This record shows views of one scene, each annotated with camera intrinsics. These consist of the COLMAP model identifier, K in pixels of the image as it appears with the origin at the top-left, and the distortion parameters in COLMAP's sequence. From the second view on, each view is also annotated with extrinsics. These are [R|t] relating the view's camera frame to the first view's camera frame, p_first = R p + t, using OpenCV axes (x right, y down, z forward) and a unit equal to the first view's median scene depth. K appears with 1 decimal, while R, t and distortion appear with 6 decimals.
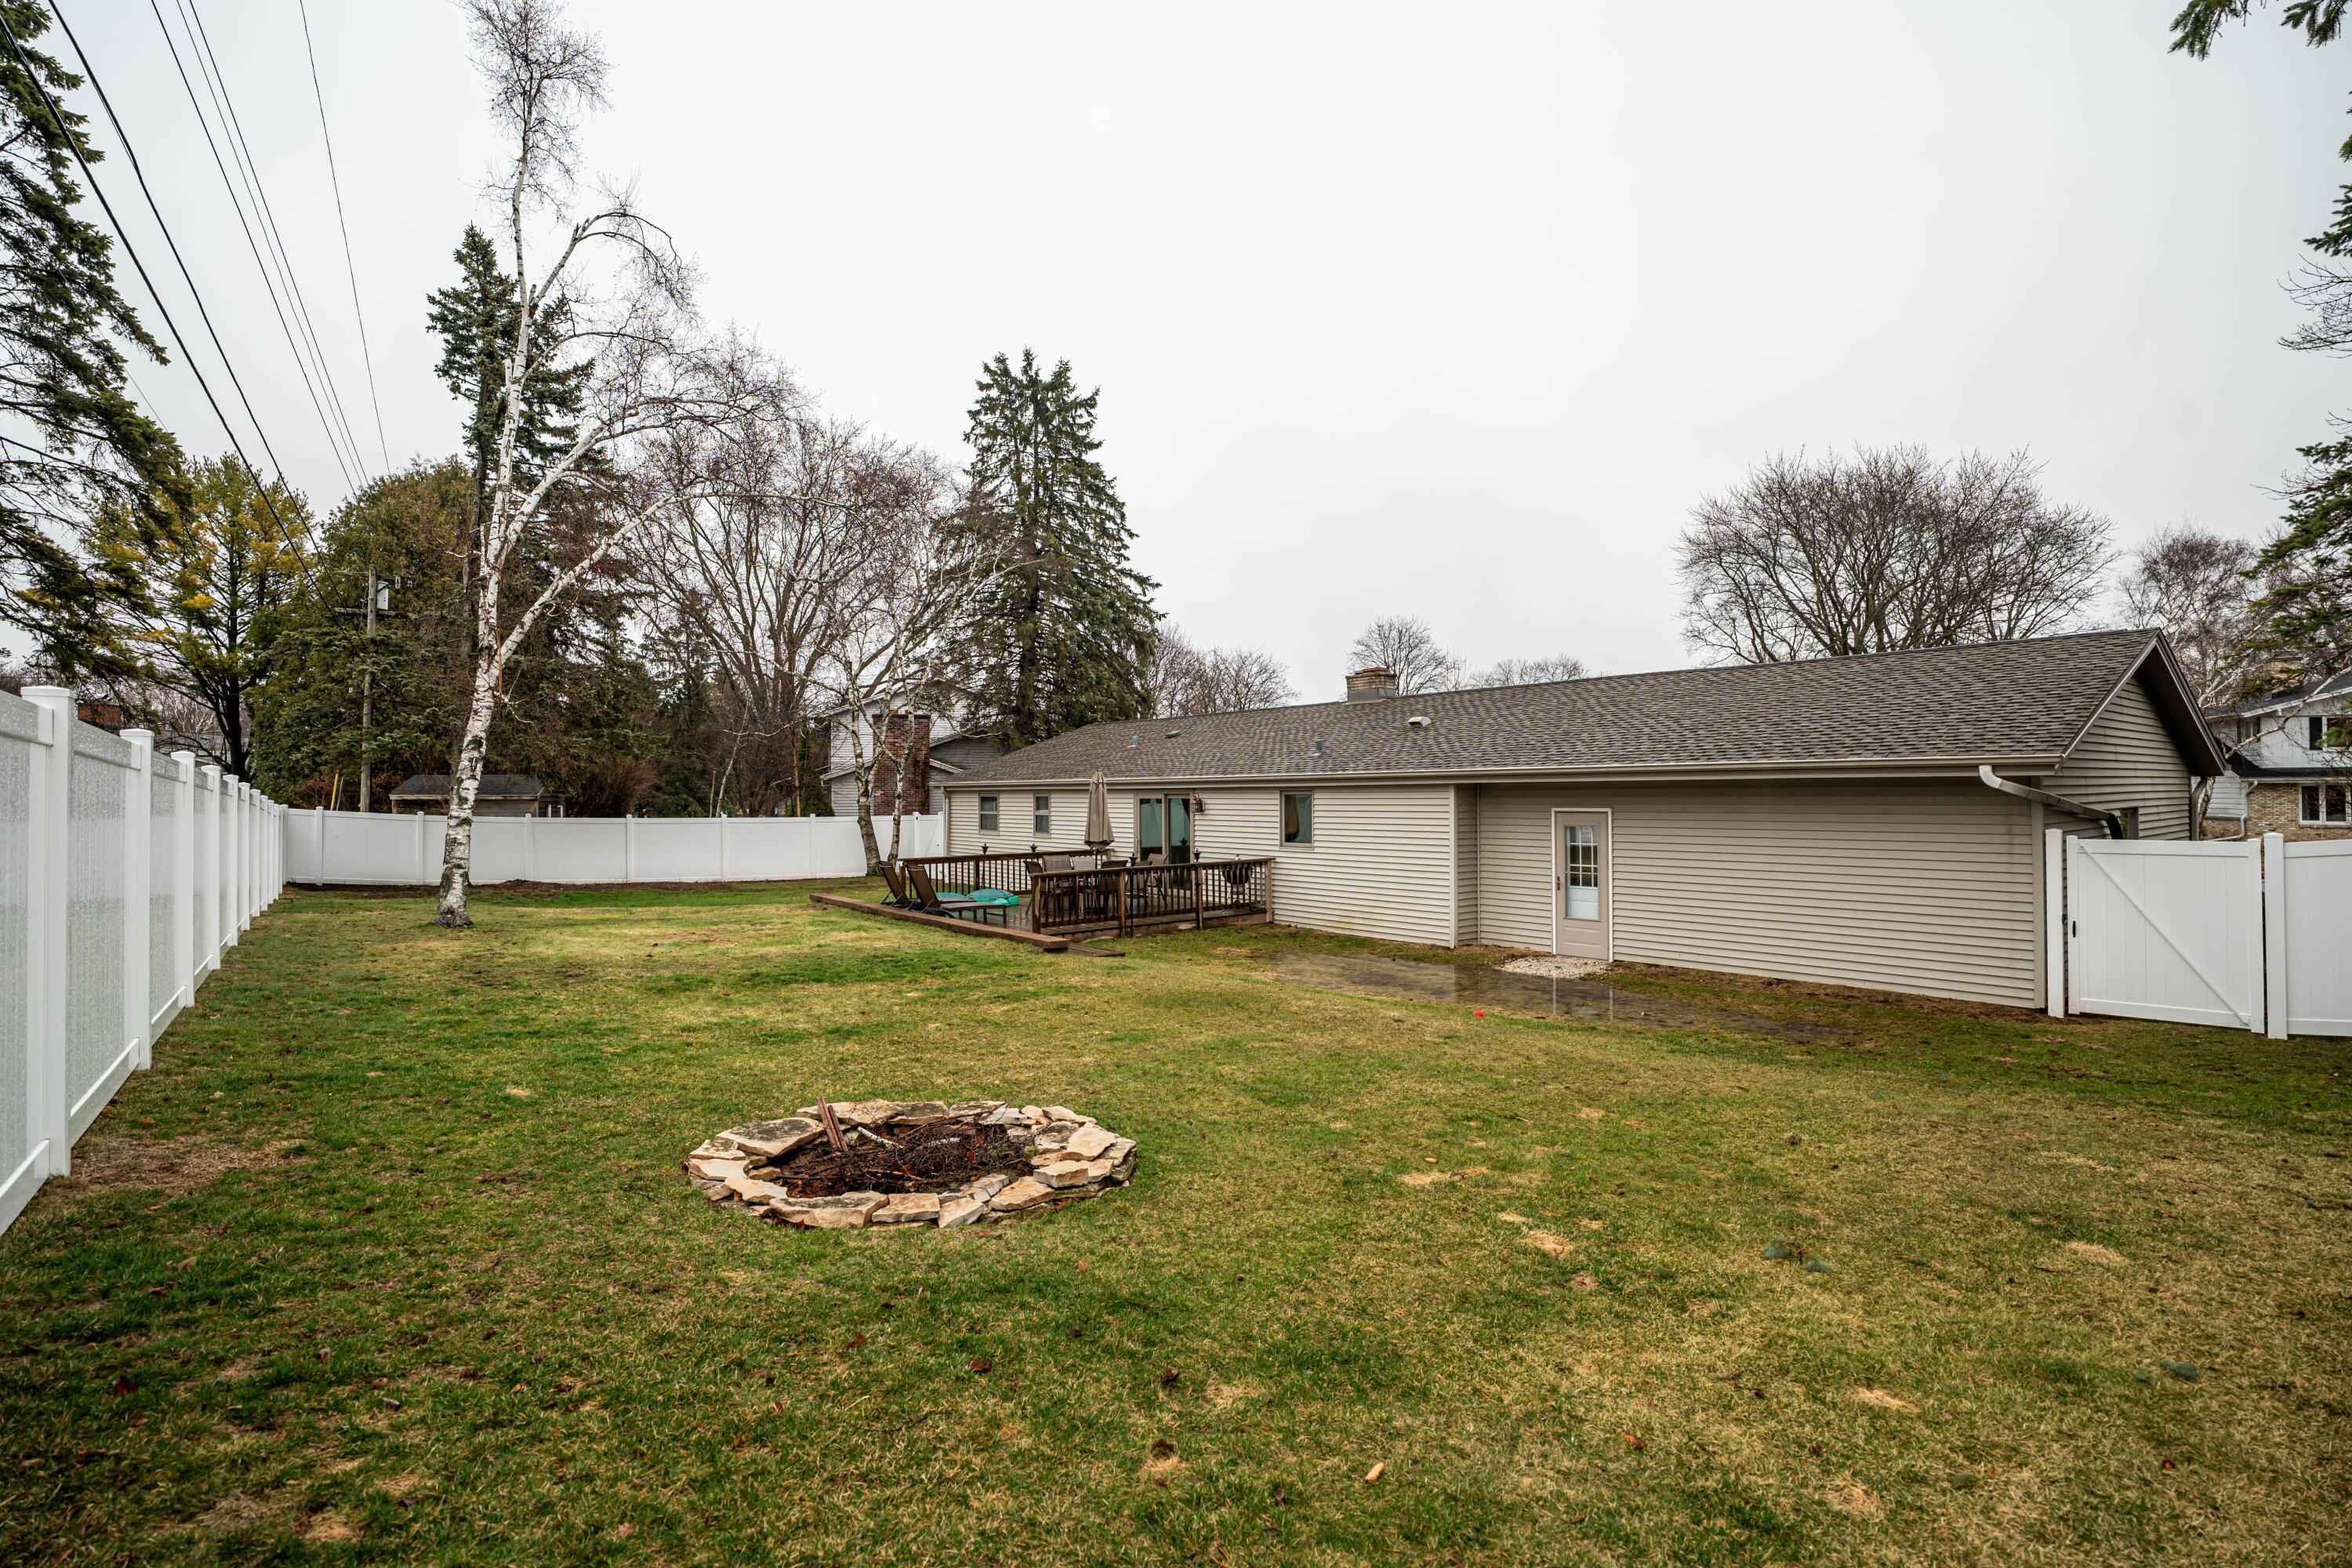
lens RADIAL K [[1129.8, 0, 1192.8], [0, 1129.8, 792.8], [0, 0, 1]] dist [-0.005309, -0.001049]
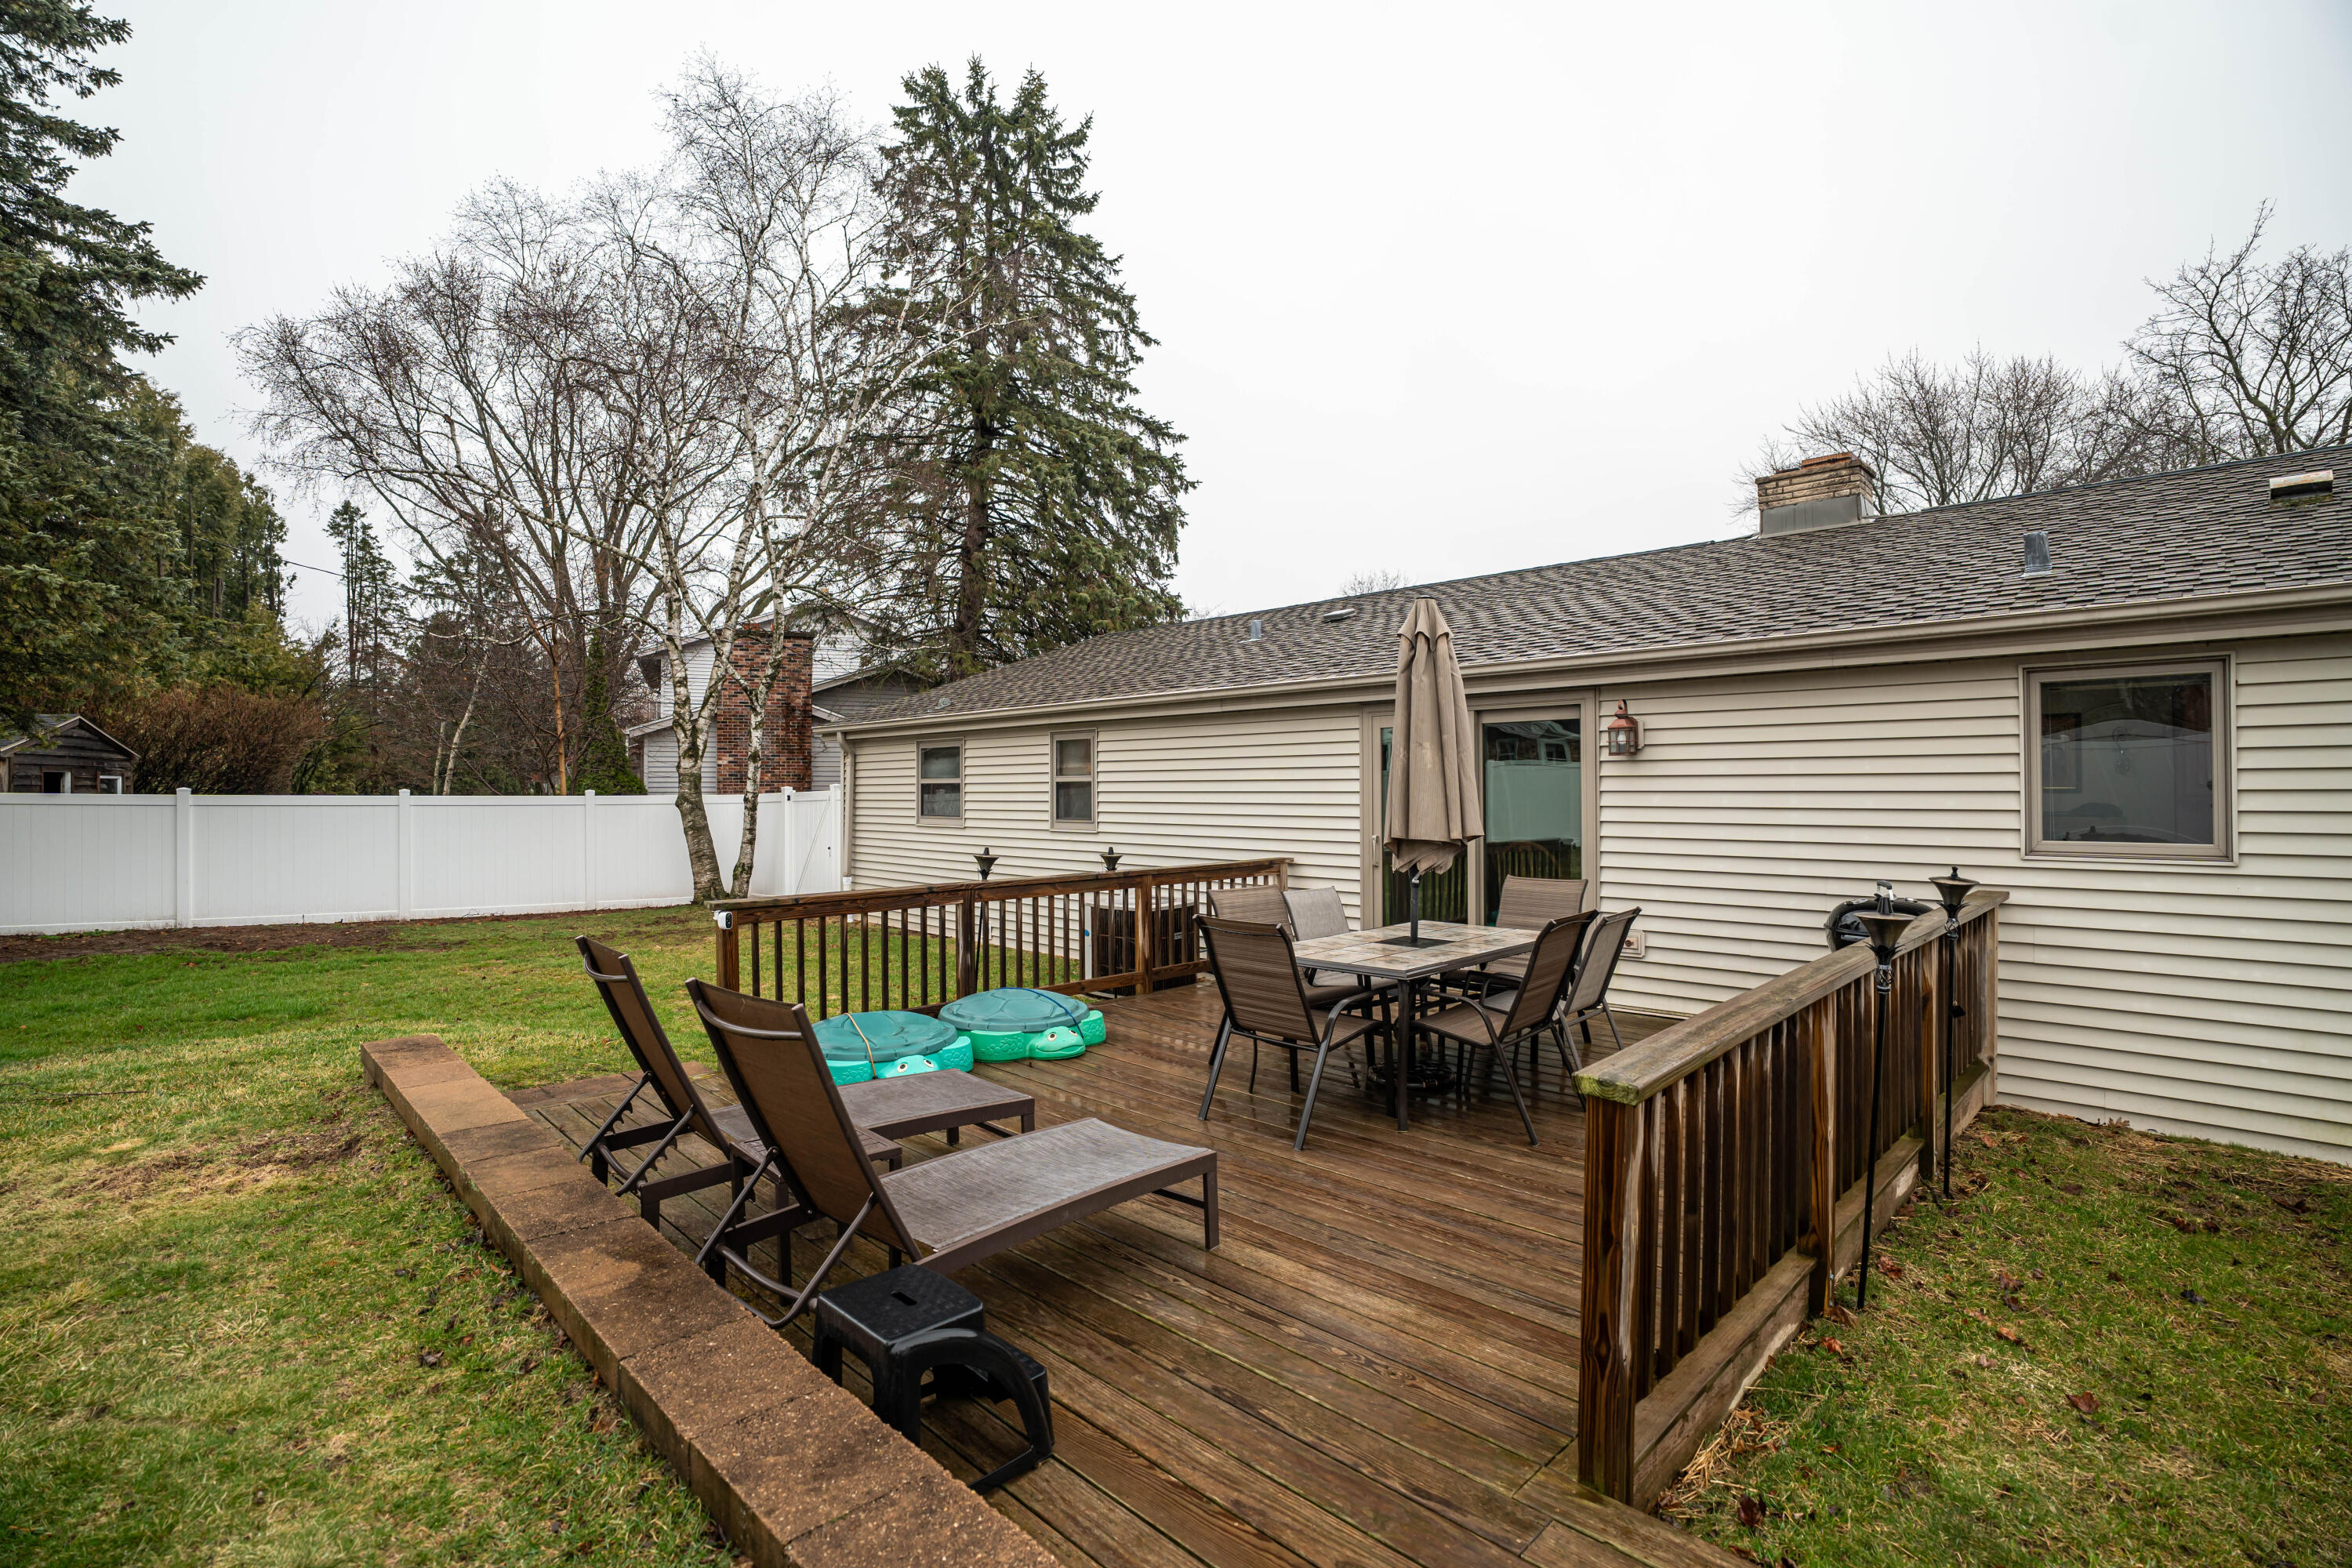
lens RADIAL K [[1129.8, 0, 1161.8], [0, 1129.8, 777.3], [0, 0, 1]] dist [-0.005309, -0.001049]
pose [[0.997112, 0.005045, 0.075778, -0.091490], [-0.003973, 0.999890, -0.014286, 0.016880], [-0.075841, 0.013944, 0.997022, 0.382856]]
